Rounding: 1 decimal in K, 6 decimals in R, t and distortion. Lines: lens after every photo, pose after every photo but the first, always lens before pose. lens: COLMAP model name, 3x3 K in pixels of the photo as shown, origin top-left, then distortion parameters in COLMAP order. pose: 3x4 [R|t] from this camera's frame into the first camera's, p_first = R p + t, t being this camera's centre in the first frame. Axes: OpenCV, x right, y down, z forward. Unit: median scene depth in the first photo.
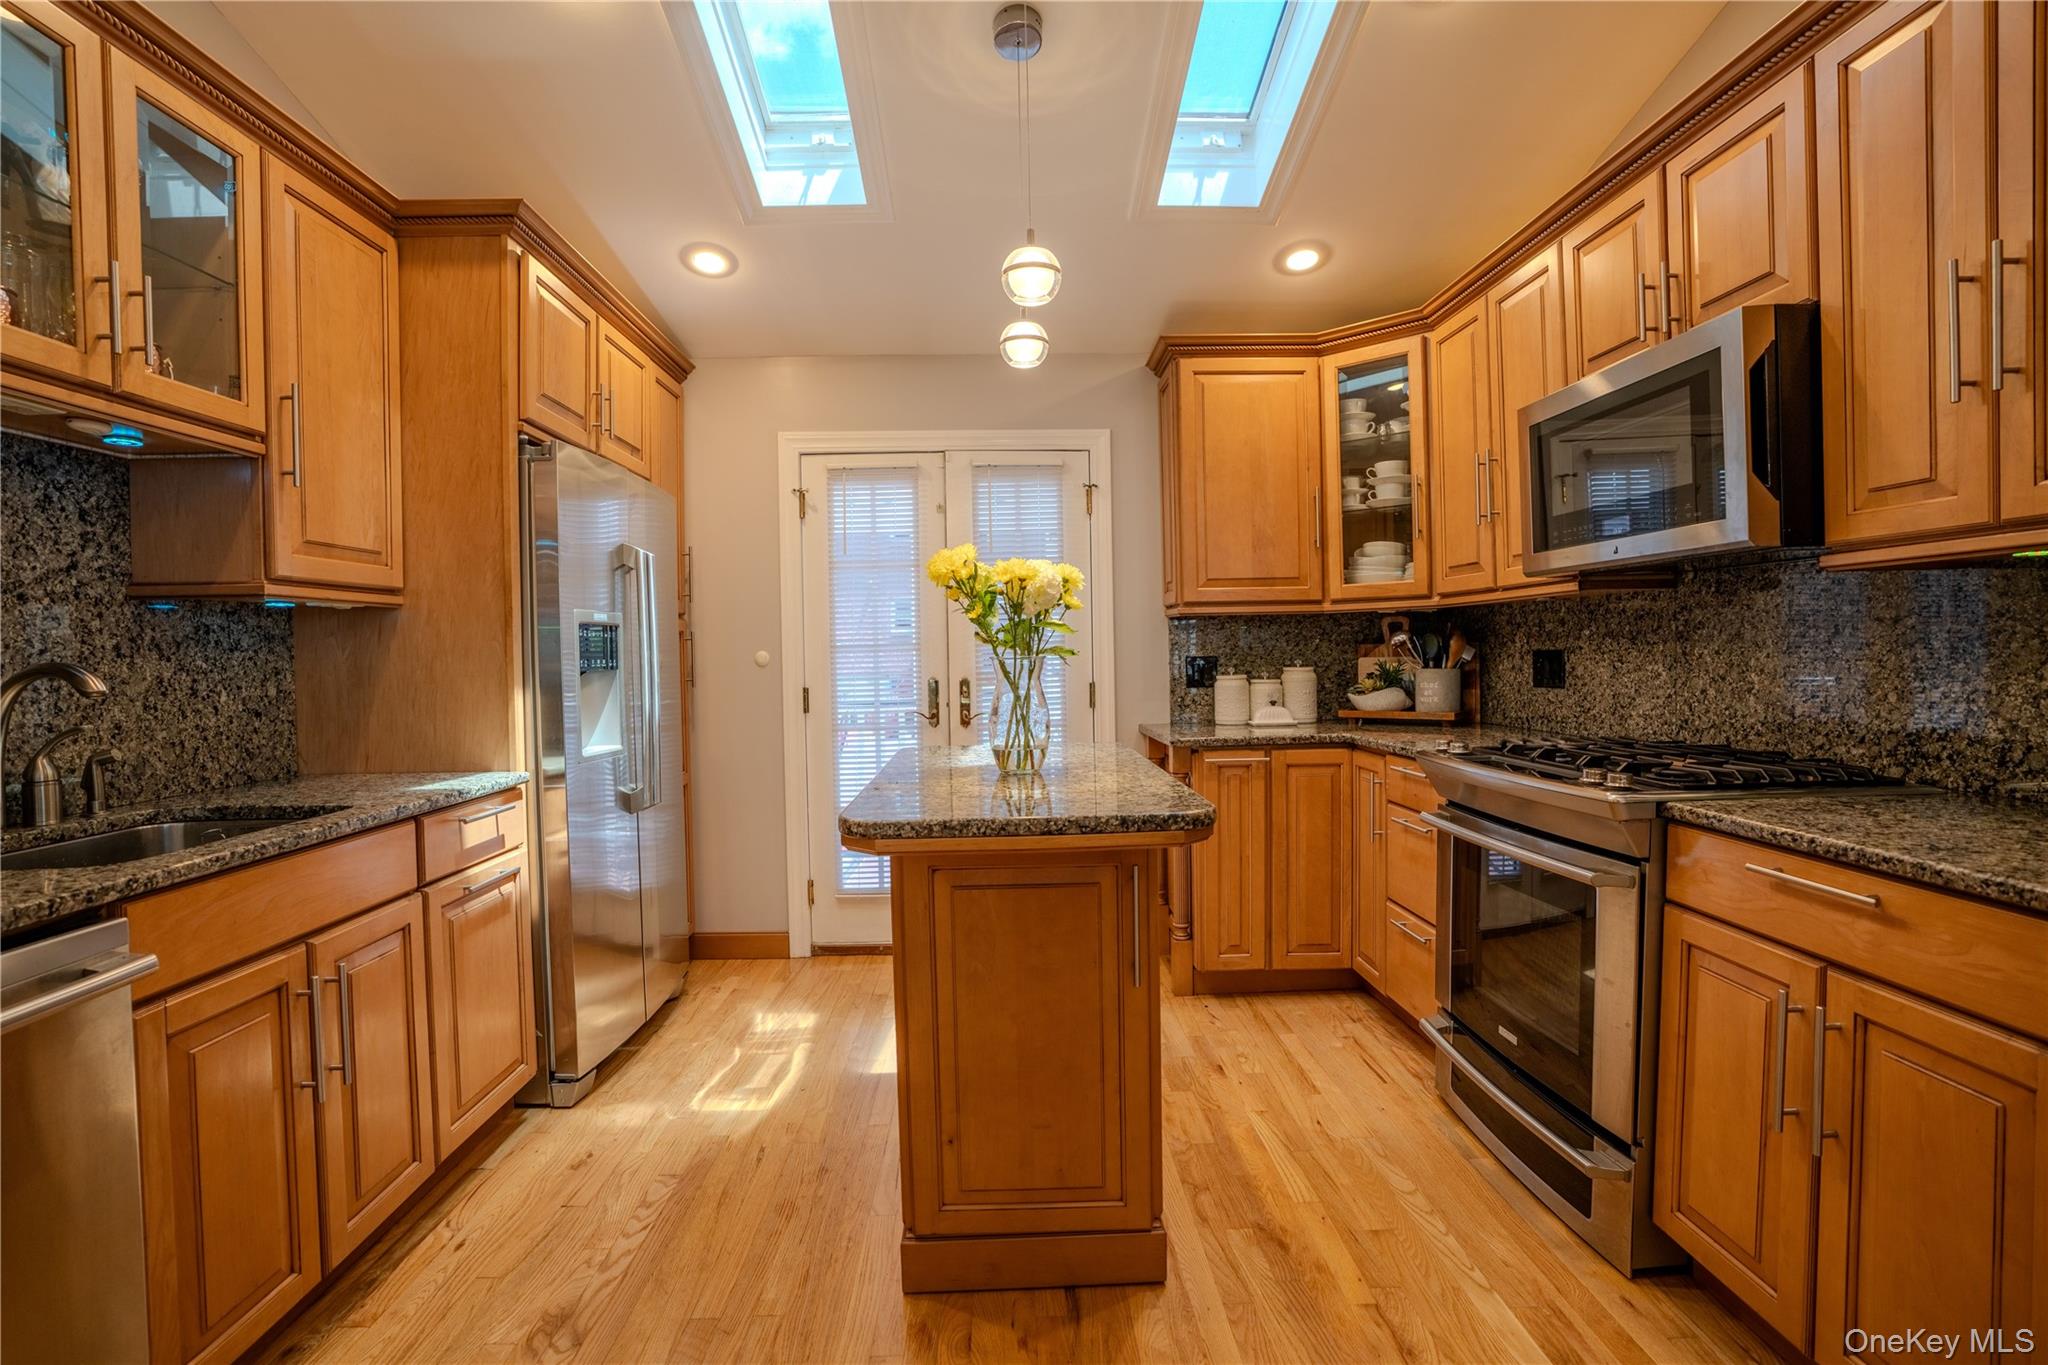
lens RADIAL K [[948.3, 0, 1018.7], [0, 948.3, 679.4], [0, 0, 1]] dist [-0.073935, 0.030971]
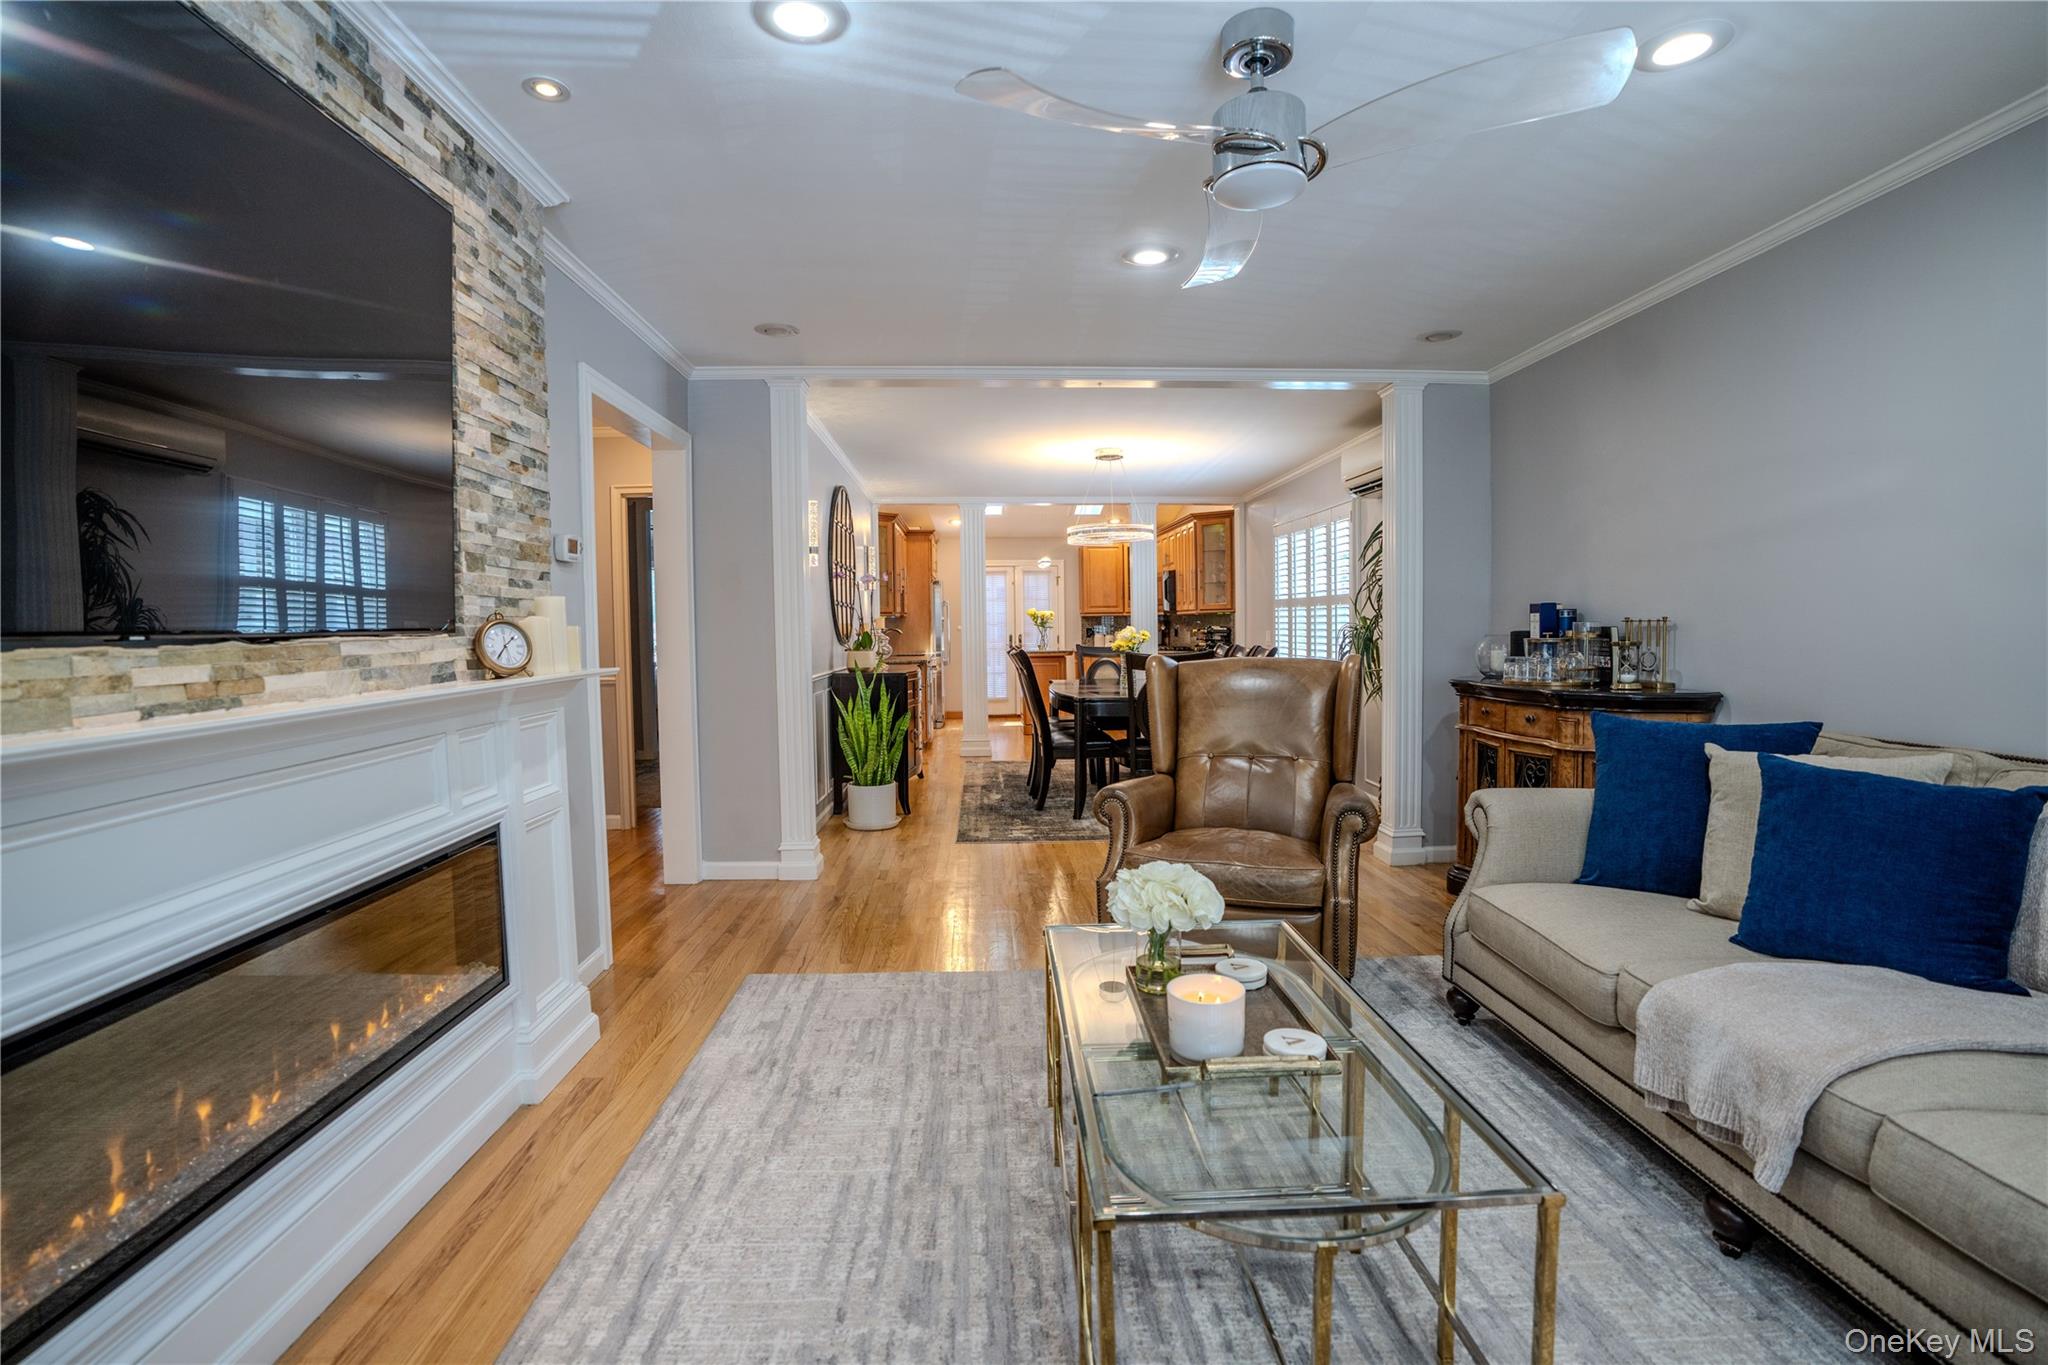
lens RADIAL K [[948.3, 0, 1018.7], [0, 948.3, 679.4], [0, 0, 1]] dist [-0.073935, 0.030971]
pose [[0.999723, 0.003221, 0.023295, -0.216956], [-0.003975, 0.999467, 0.032405, 0.077465], [-0.023178, -0.032489, 0.999203, -3.675988]]
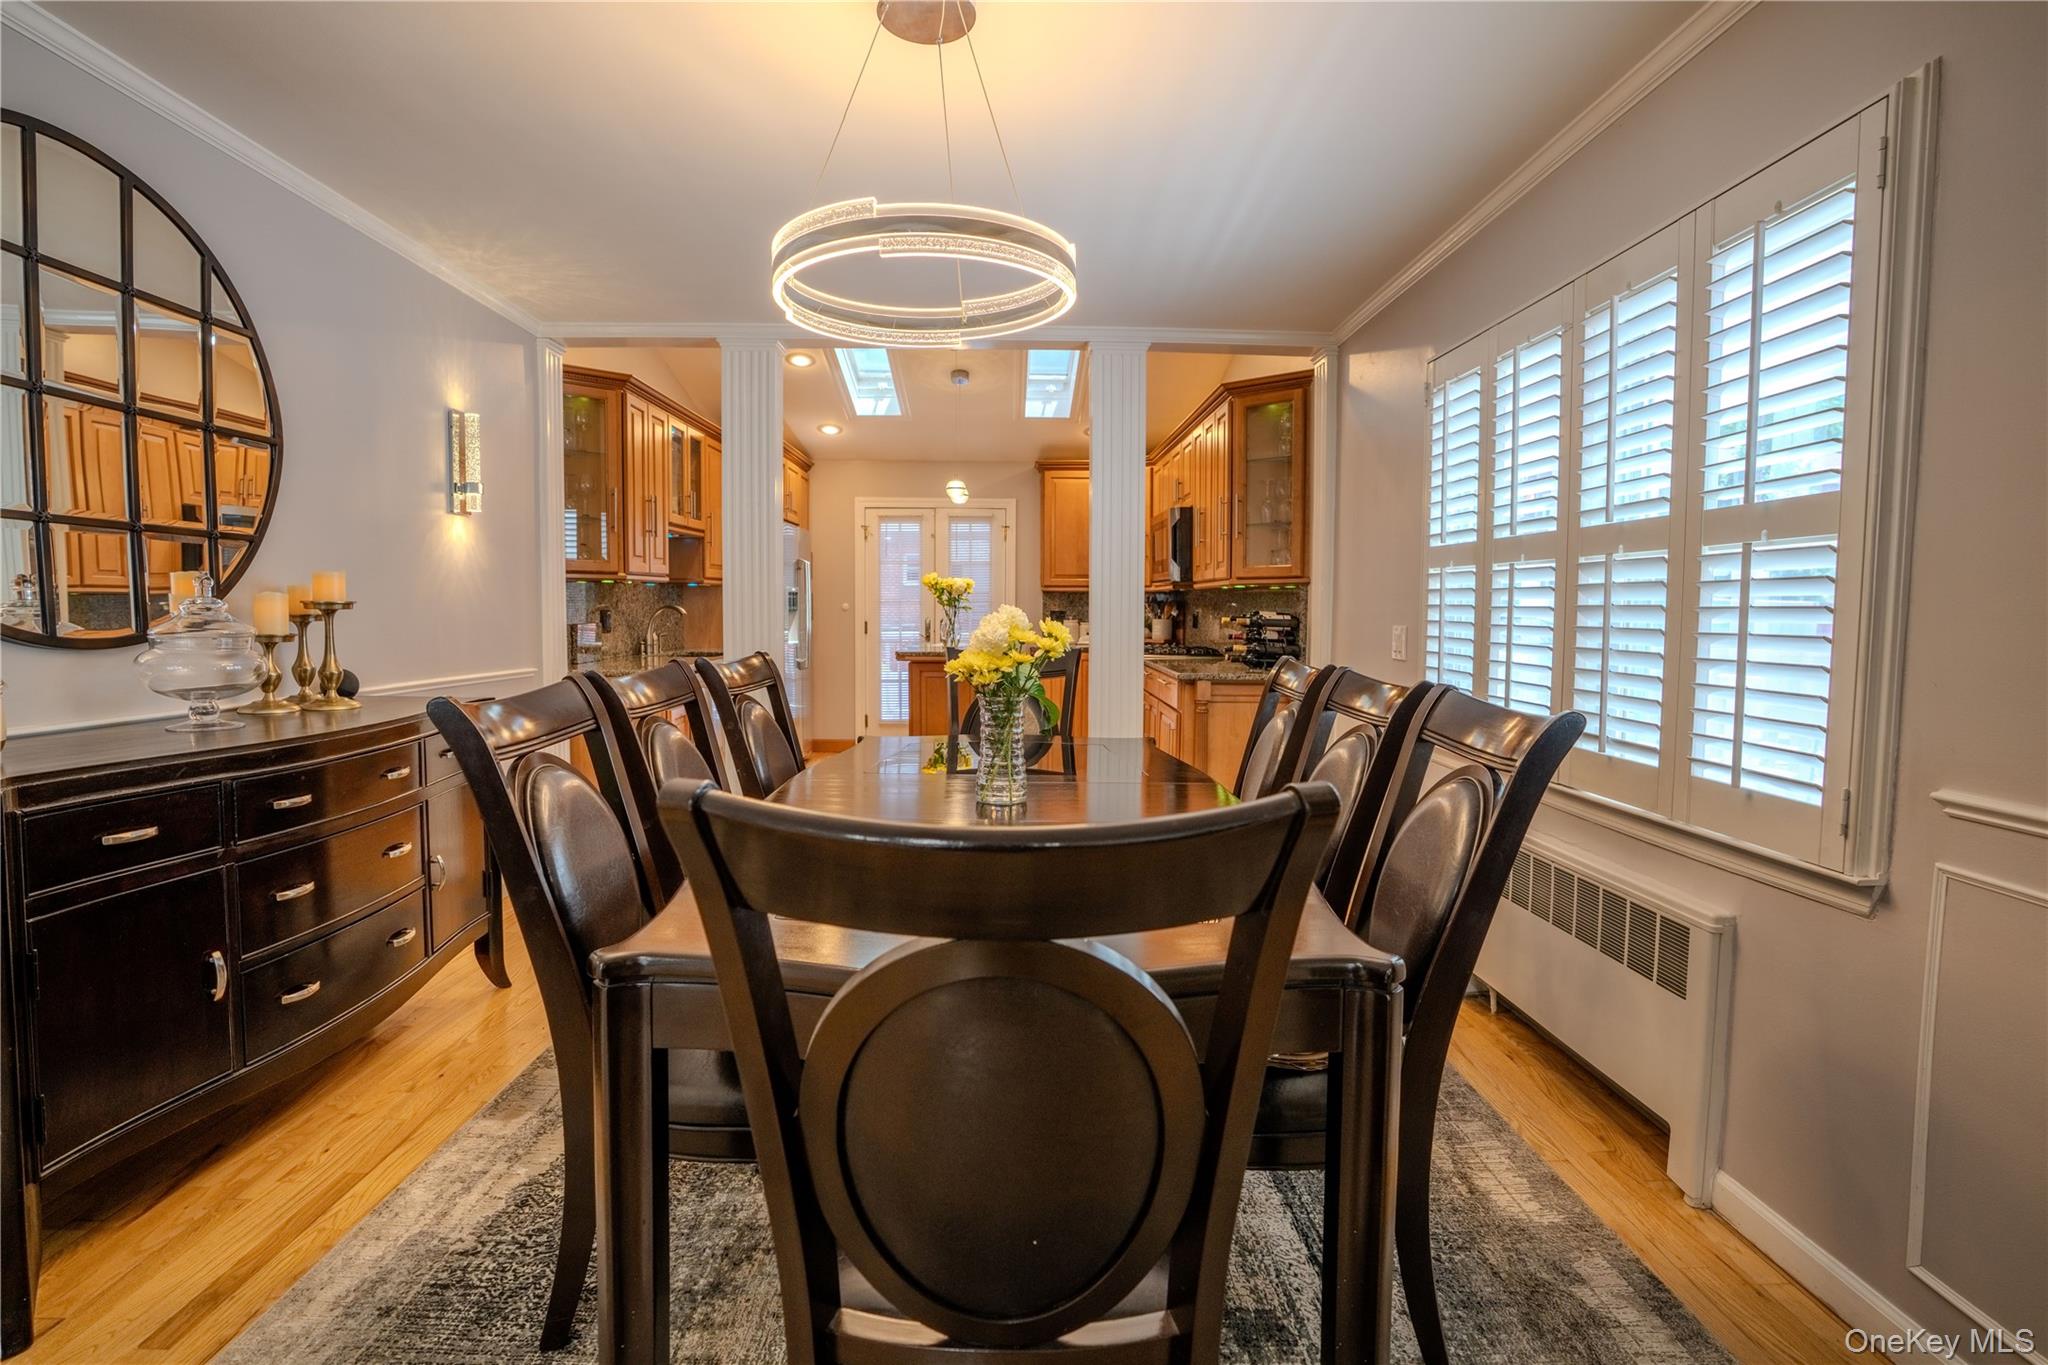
lens RADIAL K [[949.5, 0, 1024.0], [0, 949.5, 682.5], [0, 0, 1]] dist [-0.072521, 0.028750]
pose [[0.999710, 0.023631, -0.004566, 0.207758], [-0.023341, 0.998177, 0.055662, 0.029188], [0.005873, -0.055539, 0.998439, -1.689638]]
